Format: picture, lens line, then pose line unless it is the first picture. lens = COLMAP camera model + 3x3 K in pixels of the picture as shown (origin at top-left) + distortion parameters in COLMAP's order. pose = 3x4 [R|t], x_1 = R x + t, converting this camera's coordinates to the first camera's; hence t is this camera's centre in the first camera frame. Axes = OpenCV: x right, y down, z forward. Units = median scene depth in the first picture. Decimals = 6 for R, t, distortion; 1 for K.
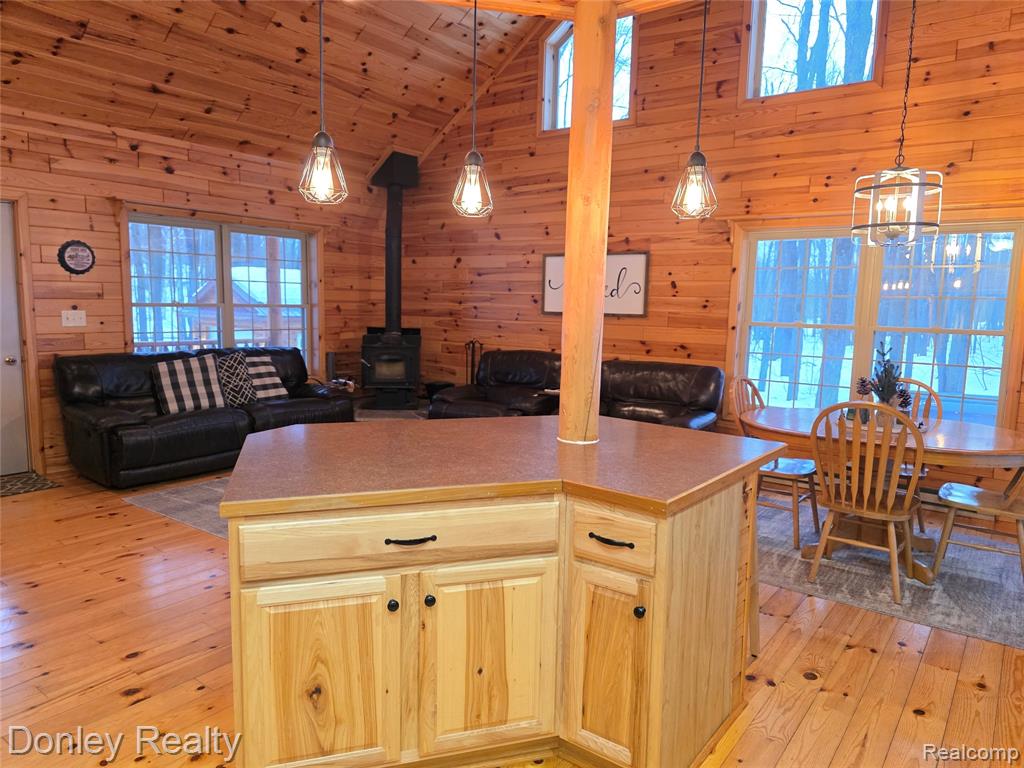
lens RADIAL K [[691.8, 0, 514.2], [0, 691.8, 383.9], [0, 0, 1]] dist [0.063297, -0.059327]
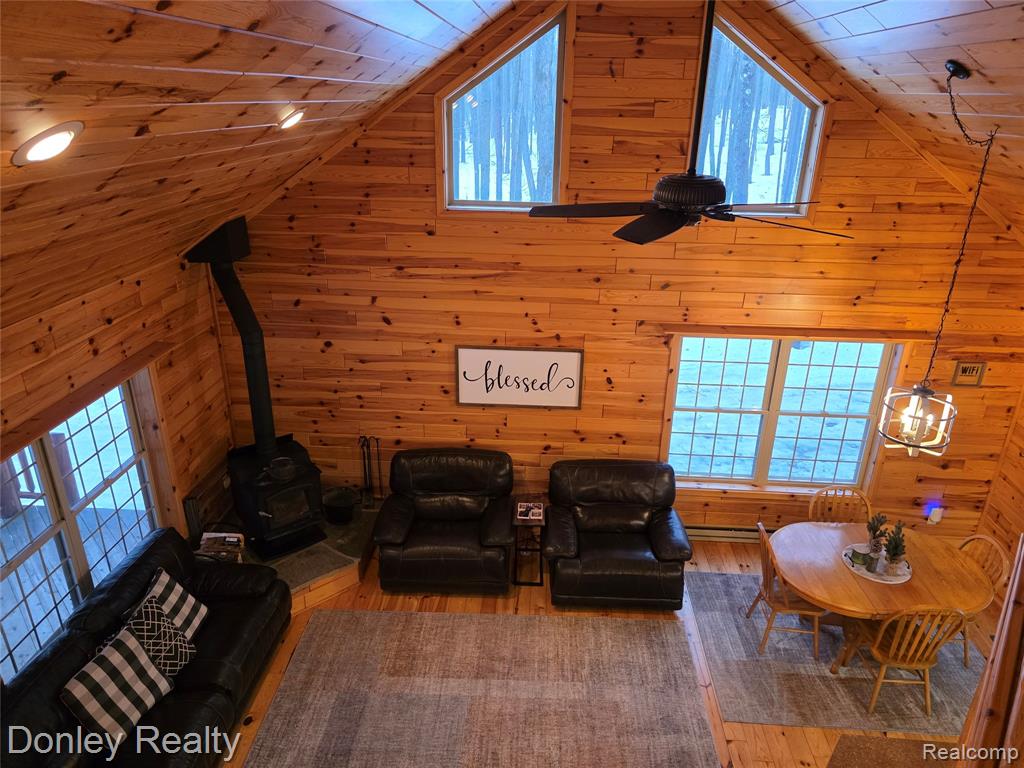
lens RADIAL K [[685.6, 0, 512.0], [0, 685.6, 384.0], [0, 0, 1]] dist [0.080343, -0.089855]
pose [[0.830518, -0.223793, 0.510055, -0.394142], [0.070944, 0.950776, 0.301648, -0.440433], [-0.552455, -0.214339, 0.805514, 0.258629]]
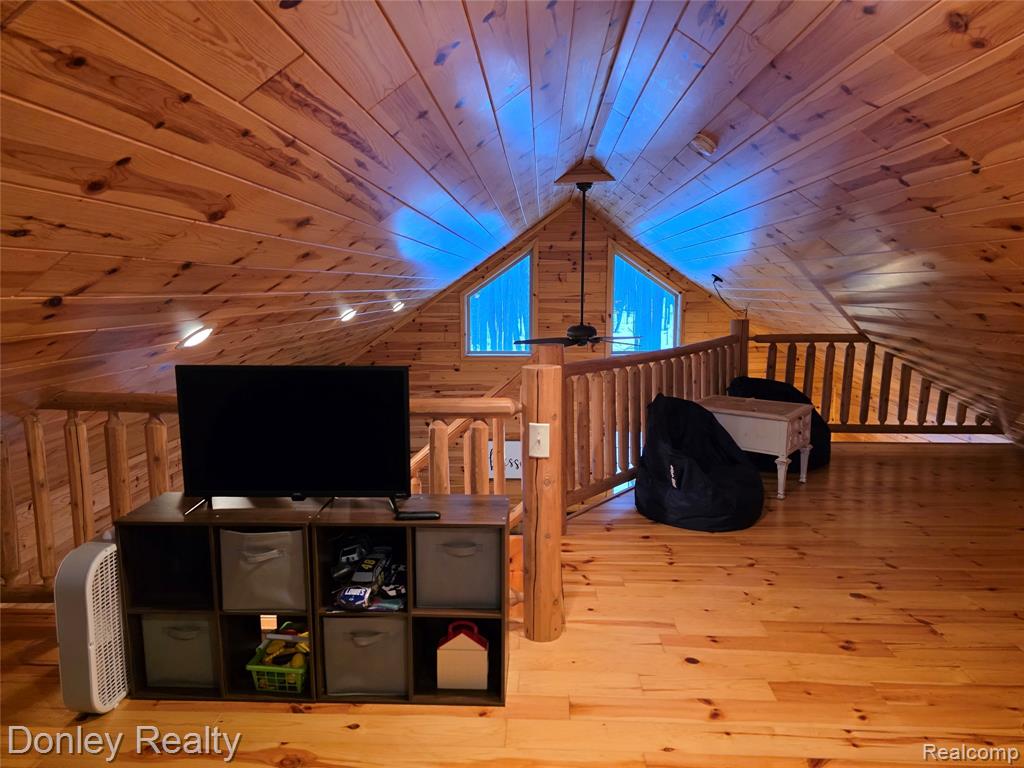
lens RADIAL K [[685.6, 0, 512.0], [0, 685.6, 384.0], [0, 0, 1]] dist [0.080343, -0.089855]
pose [[0.822744, -0.107671, 0.558121, -0.717790], [0.092449, 0.994169, 0.055510, -0.404236], [-0.560844, 0.005927, 0.827900, -0.218654]]
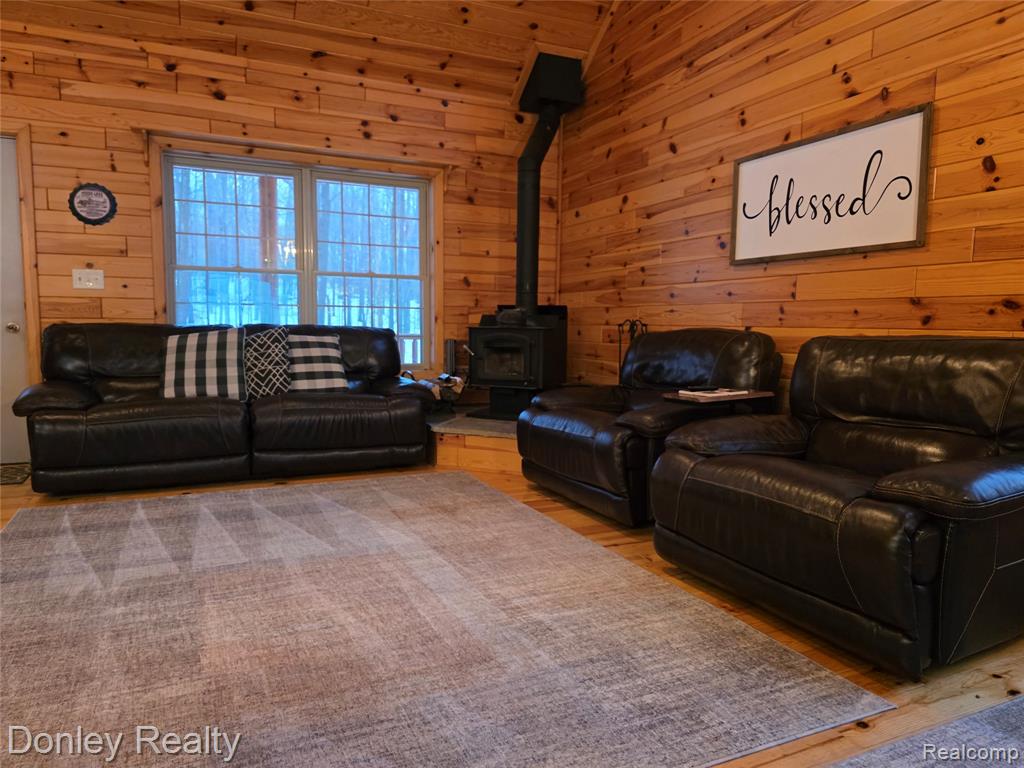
lens RADIAL K [[690.4, 0, 515.5], [0, 690.4, 381.8], [0, 0, 1]] dist [0.052144, -0.043357]
pose [[0.879835, 0.029395, -0.474369, 0.175383], [-0.050335, 0.998235, -0.031502, 0.023287], [0.472606, 0.051594, 0.879762, 0.463215]]
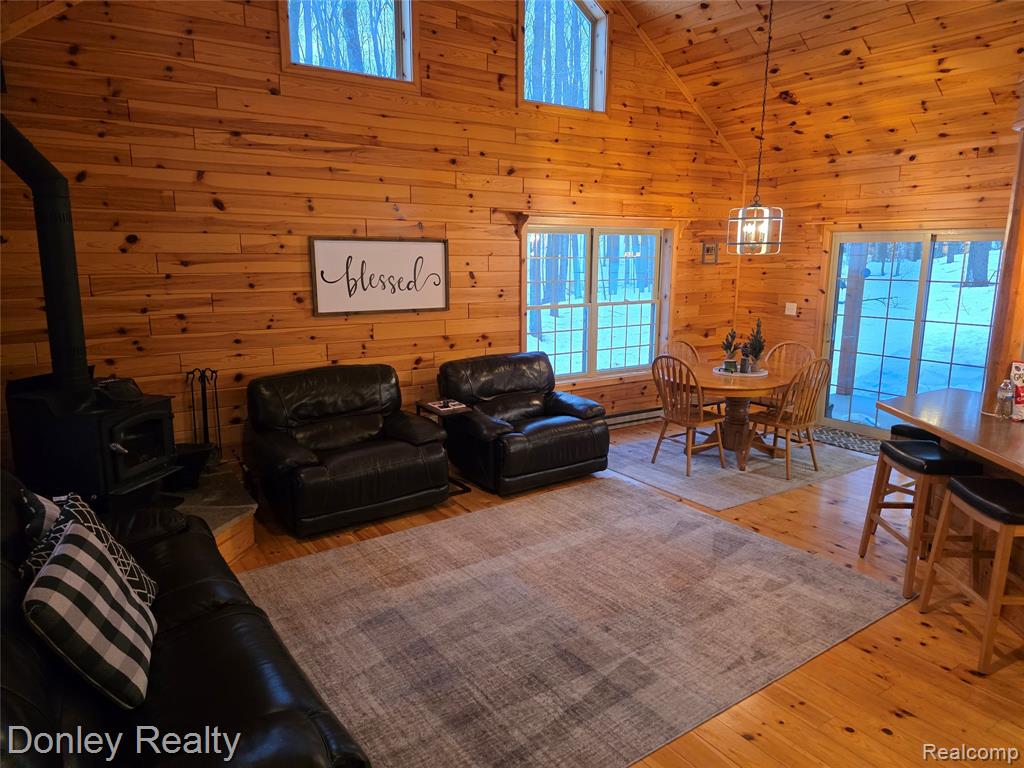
lens RADIAL K [[691.8, 0, 514.2], [0, 691.8, 383.9], [0, 0, 1]] dist [0.063297, -0.059327]
pose [[0.321149, -0.198000, 0.926099, -0.667069], [0.117489, 0.978675, 0.168498, -0.145905], [-0.939712, 0.054693, 0.337564, 0.606427]]
